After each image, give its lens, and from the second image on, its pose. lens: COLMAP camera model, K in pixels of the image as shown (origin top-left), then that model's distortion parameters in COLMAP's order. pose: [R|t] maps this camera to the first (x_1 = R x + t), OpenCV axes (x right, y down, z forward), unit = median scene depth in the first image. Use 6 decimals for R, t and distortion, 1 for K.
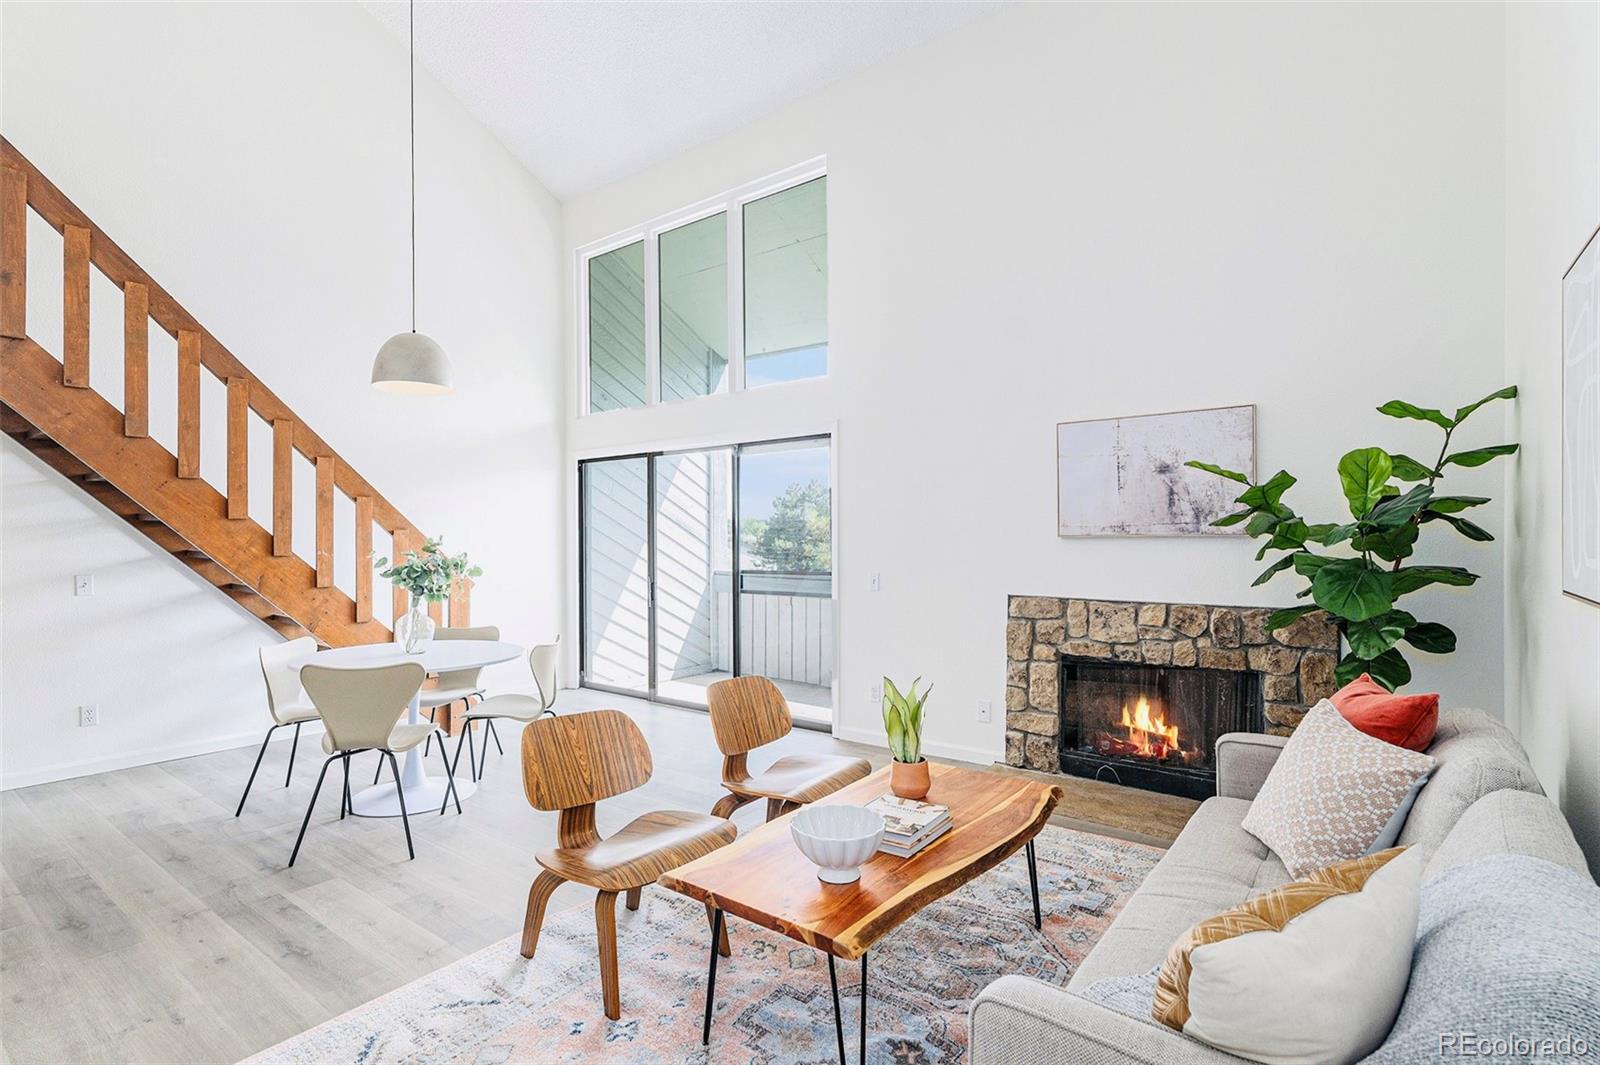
lens RADIAL K [[761.4, 0, 800.3], [0, 761.4, 538.0], [0, 0, 1]] dist [0.004187, -0.001961]
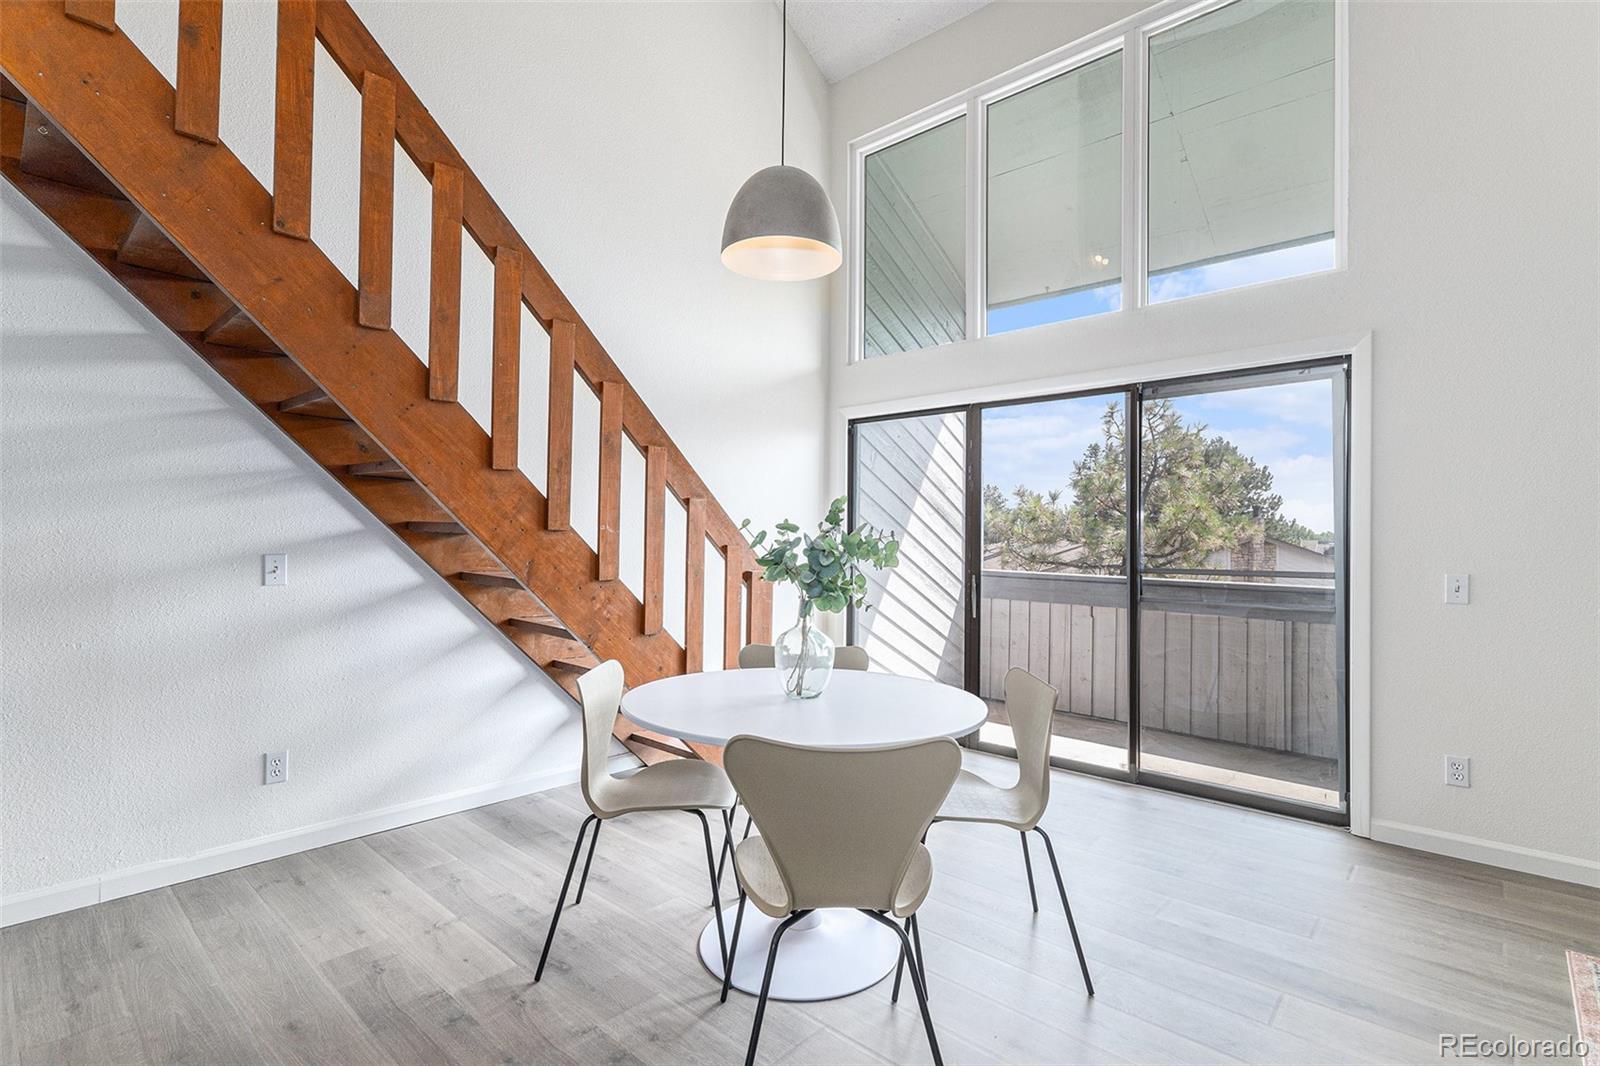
lens RADIAL K [[761.4, 0, 800.4], [0, 761.4, 530.2], [0, 0, 1]] dist [0.004187, -0.001961]
pose [[0.995581, 0.013983, -0.092856, -0.425751], [-0.015272, 0.999796, -0.013183, 0.029363], [0.092652, 0.014543, 0.995592, 0.385147]]
